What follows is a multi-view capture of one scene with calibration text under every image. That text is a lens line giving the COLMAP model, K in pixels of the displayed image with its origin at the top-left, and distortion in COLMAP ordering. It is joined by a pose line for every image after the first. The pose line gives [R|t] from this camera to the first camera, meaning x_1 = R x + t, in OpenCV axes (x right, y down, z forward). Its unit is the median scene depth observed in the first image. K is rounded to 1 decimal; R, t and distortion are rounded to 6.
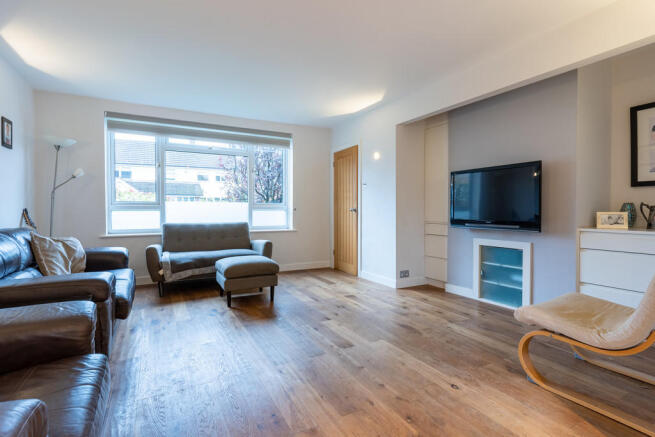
lens RADIAL K [[315.9, 0, 327.1], [0, 315.9, 215.2], [0, 0, 1]] dist [-0.003435, 0.000229]
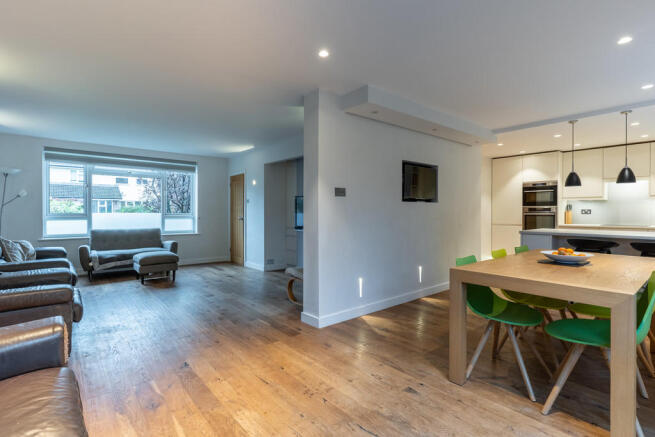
lens RADIAL K [[315.9, 0, 327.9], [0, 315.9, 214.2], [0, 0, 1]] dist [-0.003435, 0.000229]
pose [[0.979116, 0.001325, 0.203296, 0.205259], [0.001091, 0.999930, -0.011774, -0.023565], [-0.203298, 0.011749, 0.979046, -0.544152]]
